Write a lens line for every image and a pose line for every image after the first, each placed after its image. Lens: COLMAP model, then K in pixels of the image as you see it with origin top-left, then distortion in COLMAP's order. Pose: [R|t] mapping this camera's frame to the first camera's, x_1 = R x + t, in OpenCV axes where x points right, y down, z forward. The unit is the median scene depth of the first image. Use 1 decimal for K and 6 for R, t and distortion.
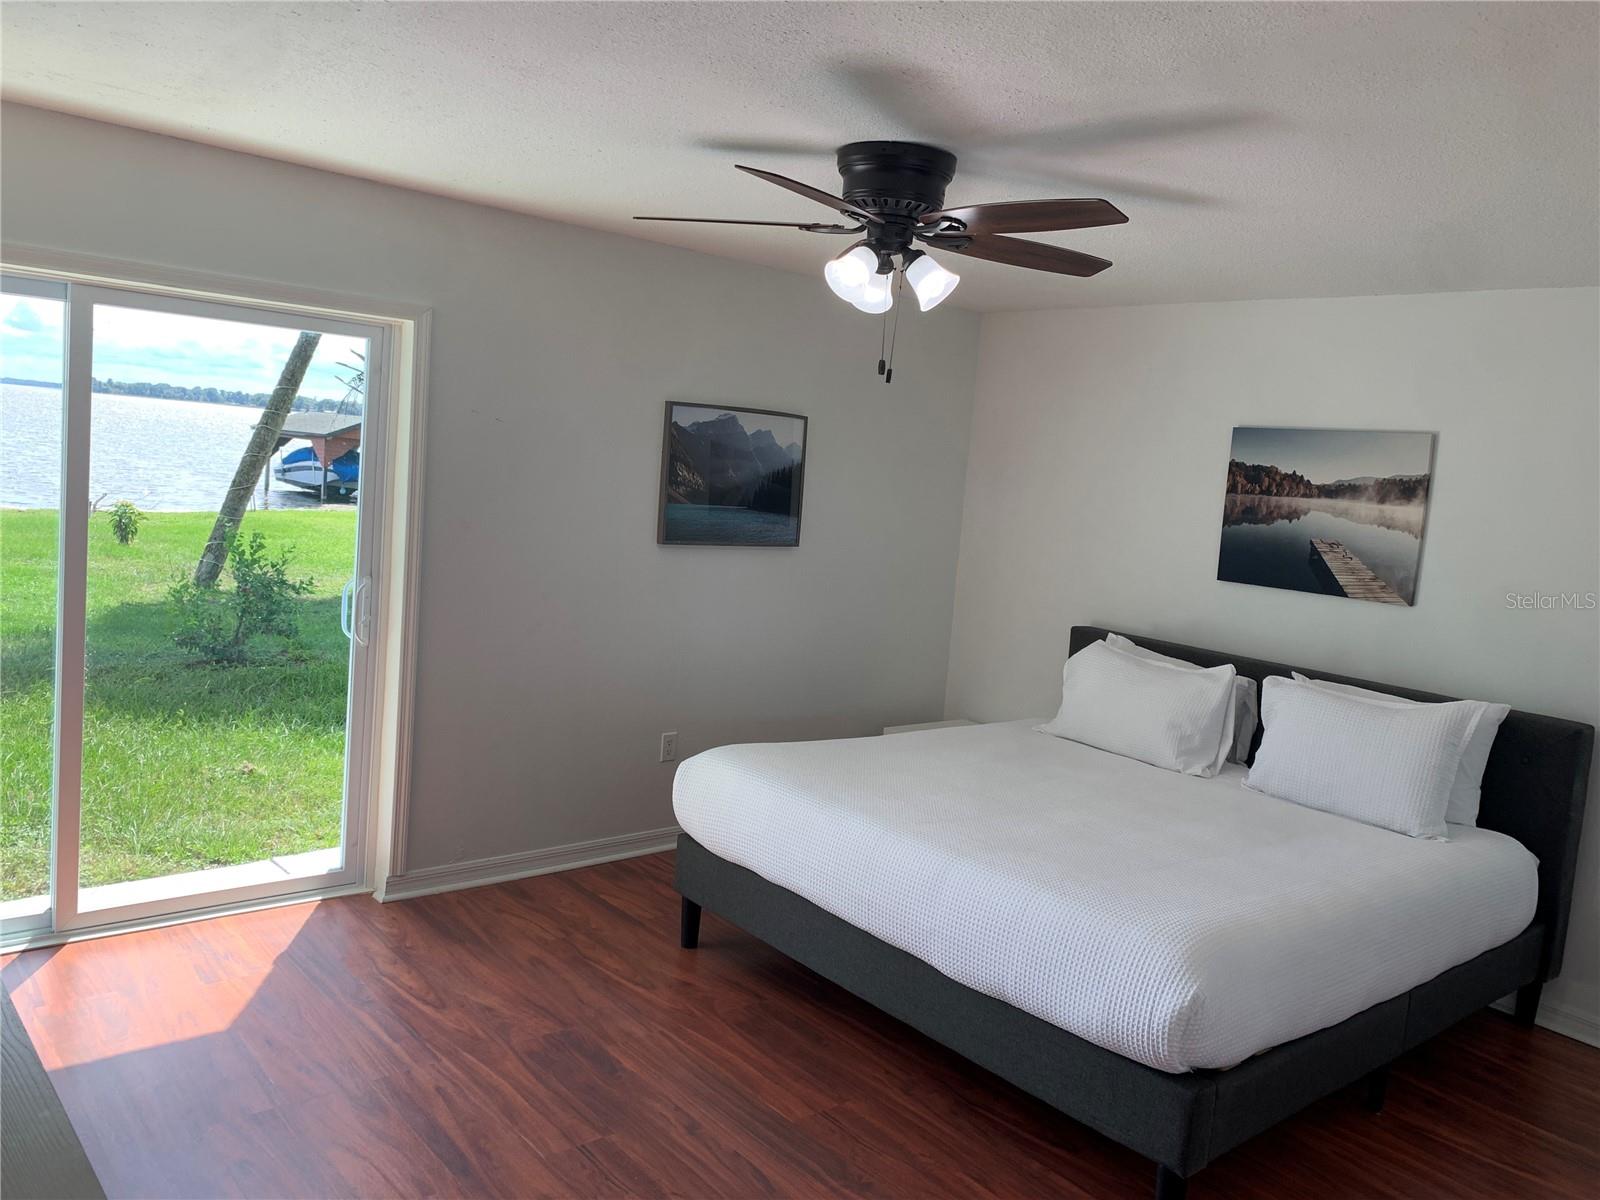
lens RADIAL K [[1230.8, 0, 796.9], [0, 1230.8, 597.1], [0, 0, 1]] dist [0.042105, -0.045283]
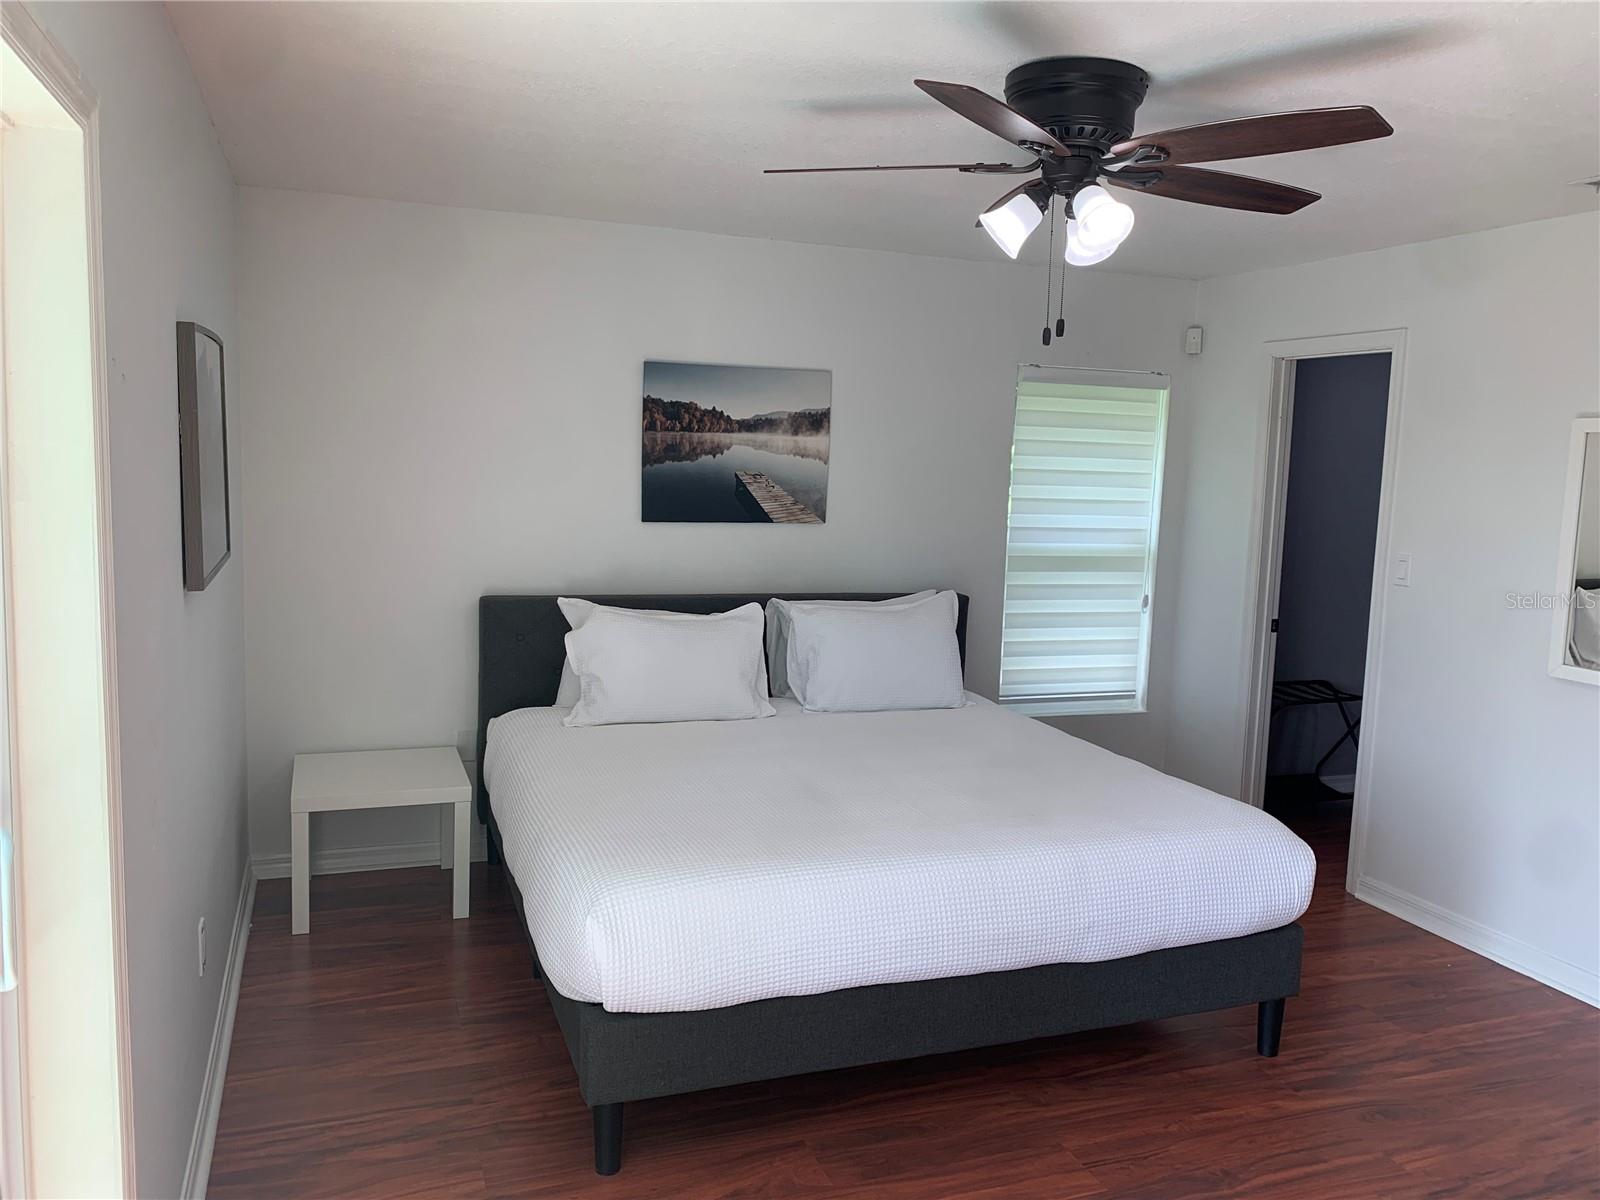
lens RADIAL K [[1230.8, 0, 798.1], [0, 1230.8, 596.9], [0, 0, 1]] dist [0.042105, -0.045283]
pose [[0.335512, -0.187768, 0.923133, -0.551852], [0.097178, 0.981605, 0.164342, -0.109652], [-0.937010, 0.034570, 0.347587, 0.593308]]
